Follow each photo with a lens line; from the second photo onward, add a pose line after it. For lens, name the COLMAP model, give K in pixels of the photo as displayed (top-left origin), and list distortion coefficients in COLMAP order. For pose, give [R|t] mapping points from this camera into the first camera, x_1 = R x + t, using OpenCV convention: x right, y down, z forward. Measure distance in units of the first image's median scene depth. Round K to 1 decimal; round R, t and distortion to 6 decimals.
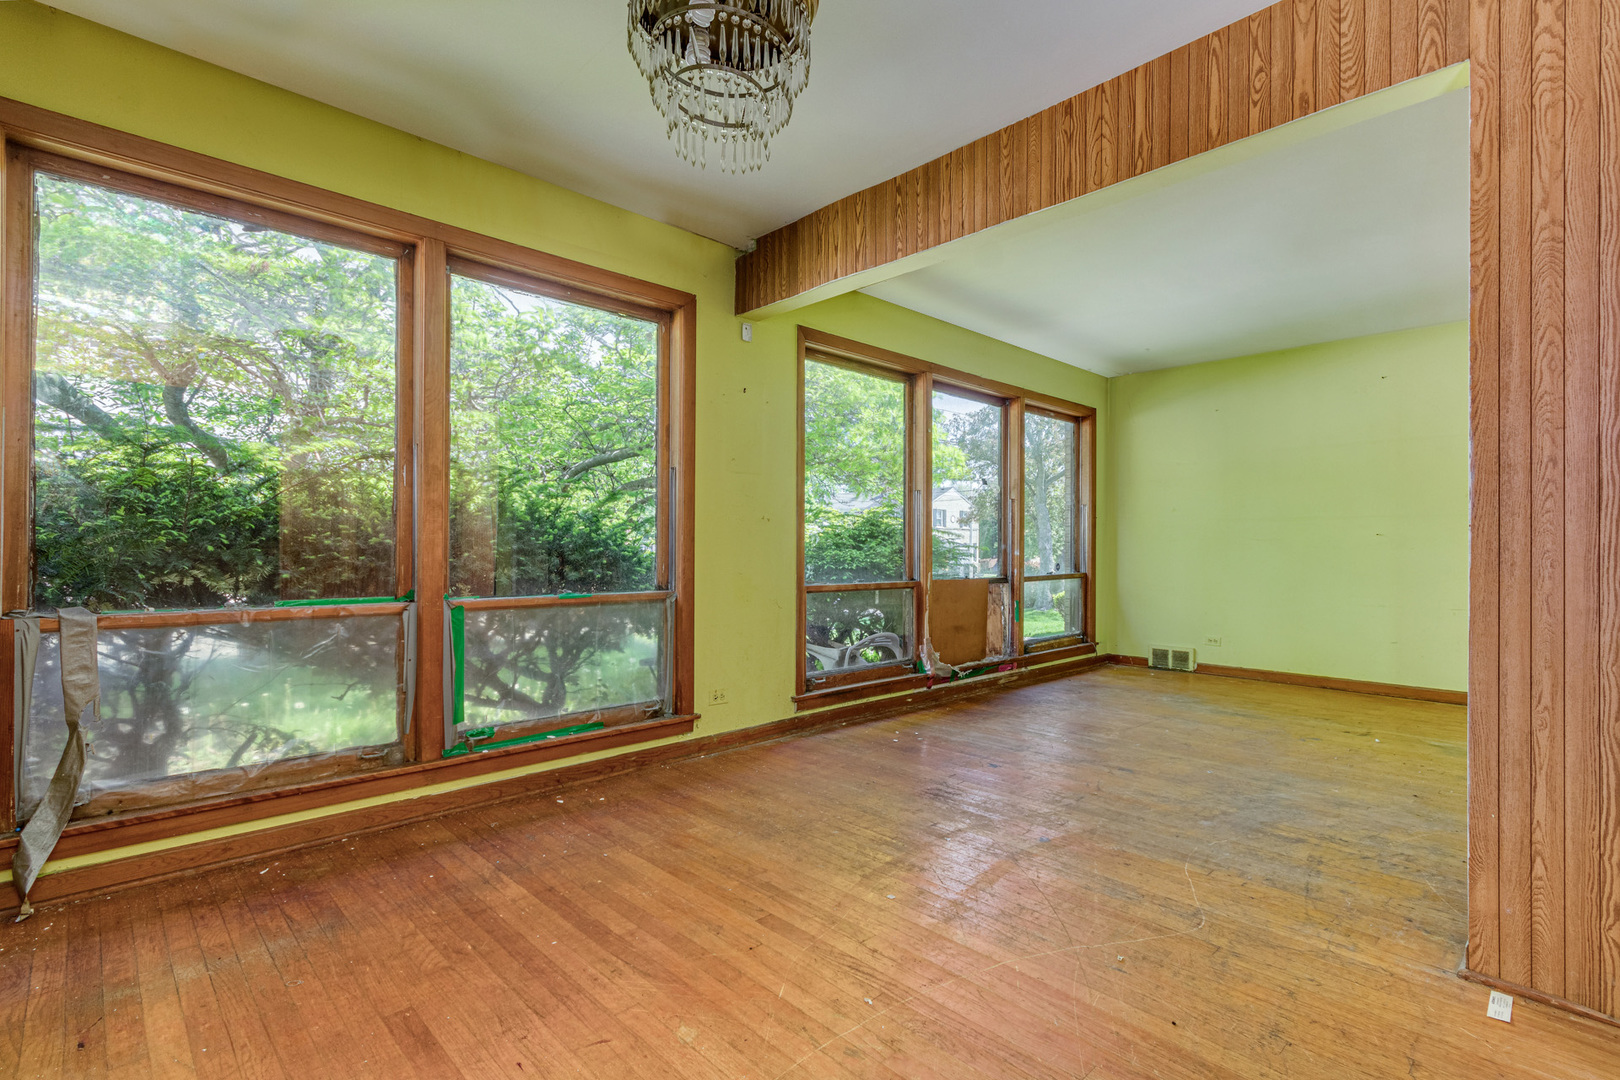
lens RADIAL K [[765.0, 0, 800.9], [0, 765.0, 545.7], [0, 0, 1]] dist [0.009345, -0.000032]
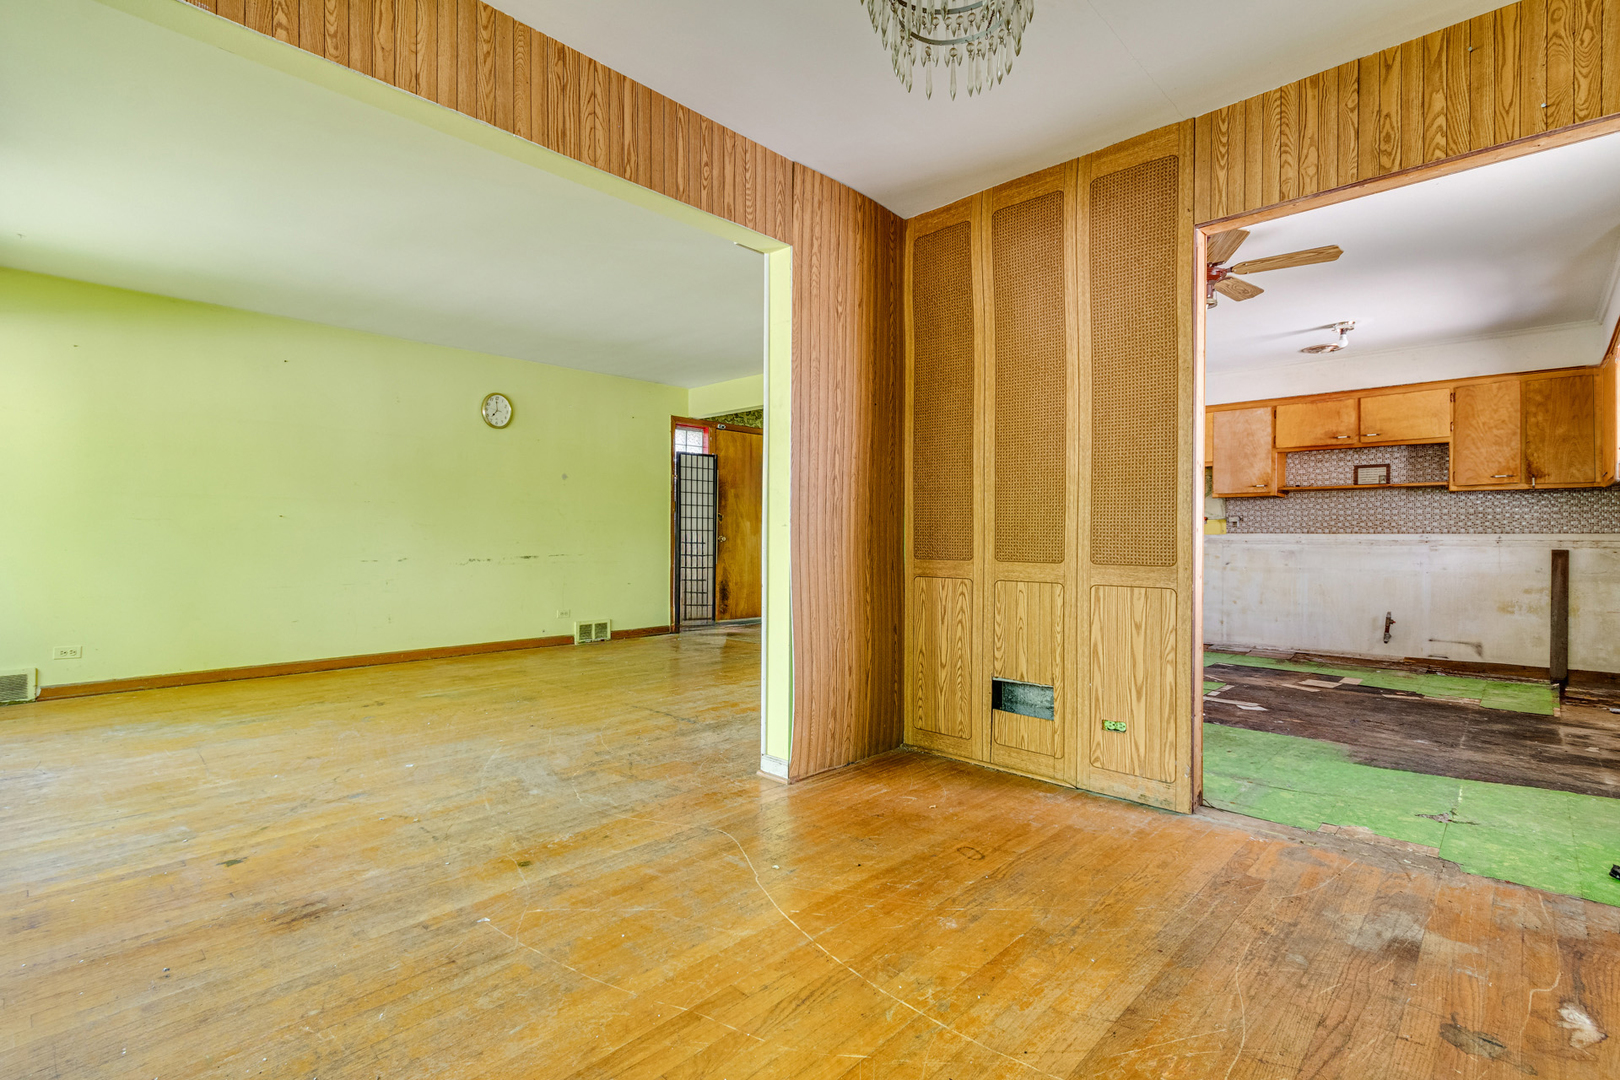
lens RADIAL K [[758.3, 0, 807.4], [0, 758.3, 536.2], [0, 0, 1]] dist [0.021439, -0.009127]
pose [[-0.050525, -0.005197, 0.998709, -0.585921], [-0.008230, 0.999955, 0.004787, 0.002064], [-0.998689, -0.007978, -0.050565, 0.748653]]
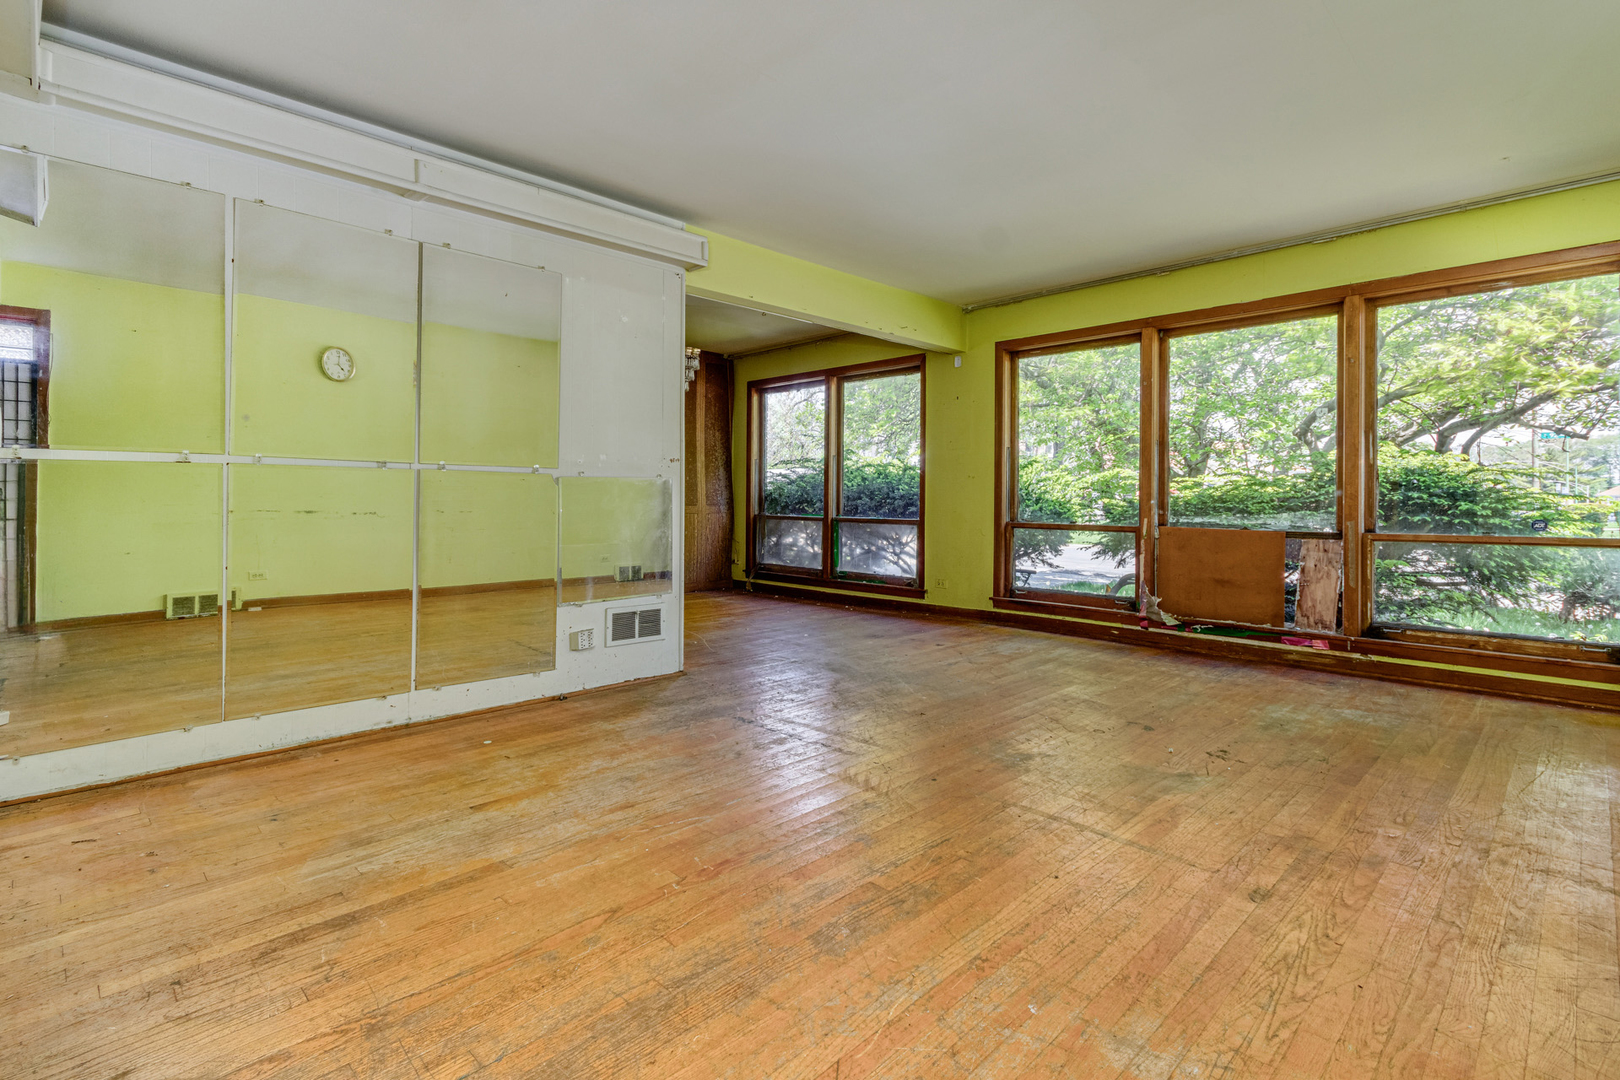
lens RADIAL K [[771.9, 0, 785.0], [0, 771.9, 521.5], [0, 0, 1]] dist [0.011997, 0.000396]
pose [[-0.006520, 0.027278, -0.999607, 2.361449], [-0.001422, 0.999627, 0.027288, 0.019341], [0.999978, 0.001600, -0.006479, 0.980422]]
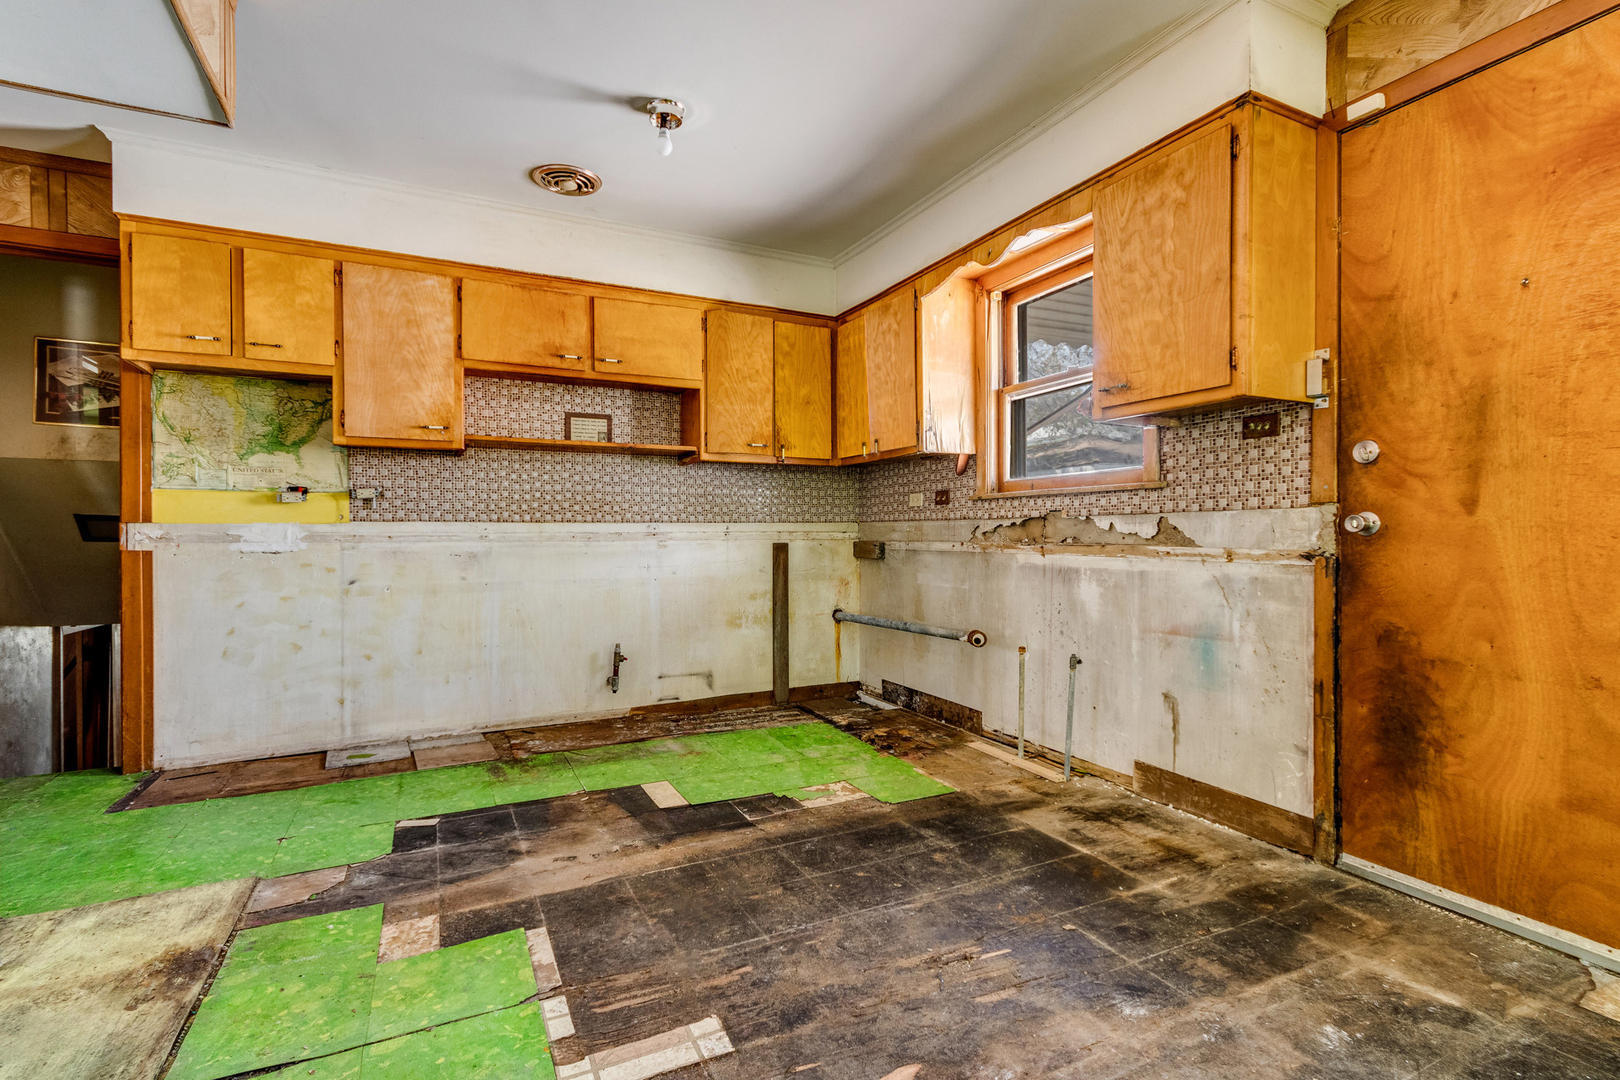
lens RADIAL K [[751.5, 0, 801.3], [0, 751.5, 537.3], [0, 0, 1]] dist [0.007509, 0.000222]
pose [[-0.952772, -0.003430, 0.303666, 0.926578], [-0.002445, 0.999990, 0.003625, 0.014241], [-0.303675, 0.002711, -0.952772, 0.131819]]
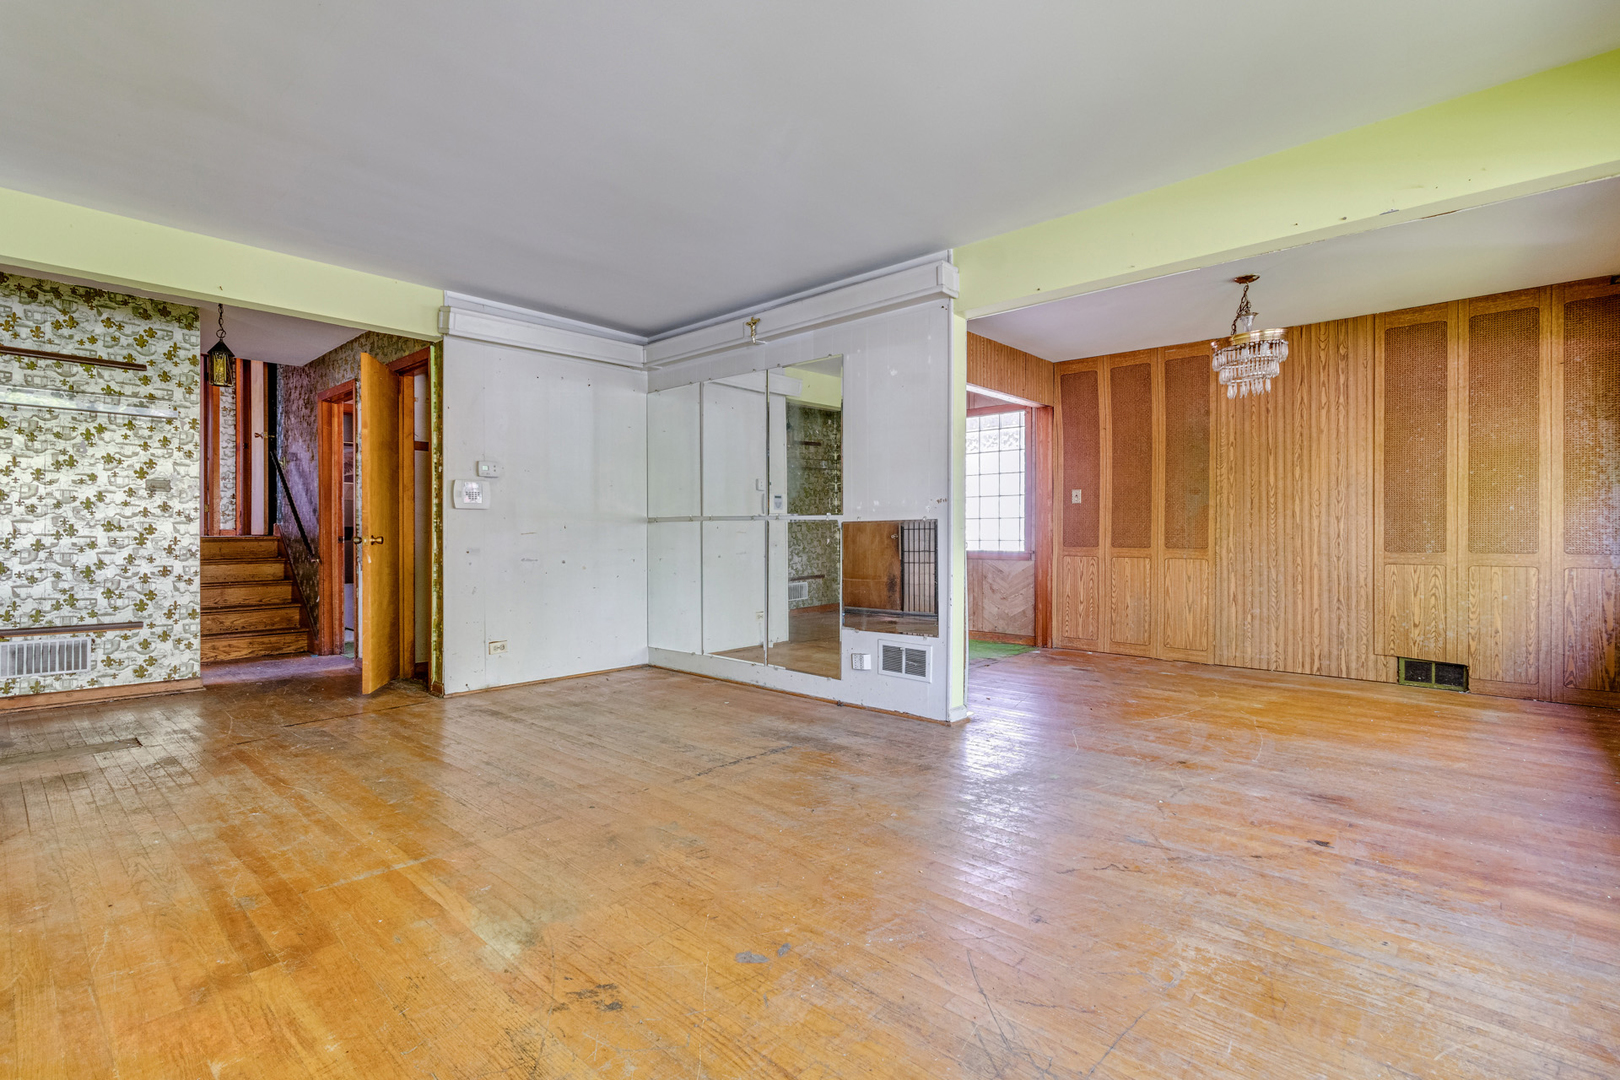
lens RADIAL K [[743.5, 0, 801.5], [0, 743.5, 532.1], [0, 0, 1]] dist [0.000609, -0.001113]
pose [[-0.998489, -0.005248, -0.054696, 1.056992], [-0.004929, 0.999970, -0.005964, 0.009196], [0.054725, -0.005685, -0.998485, 2.281428]]
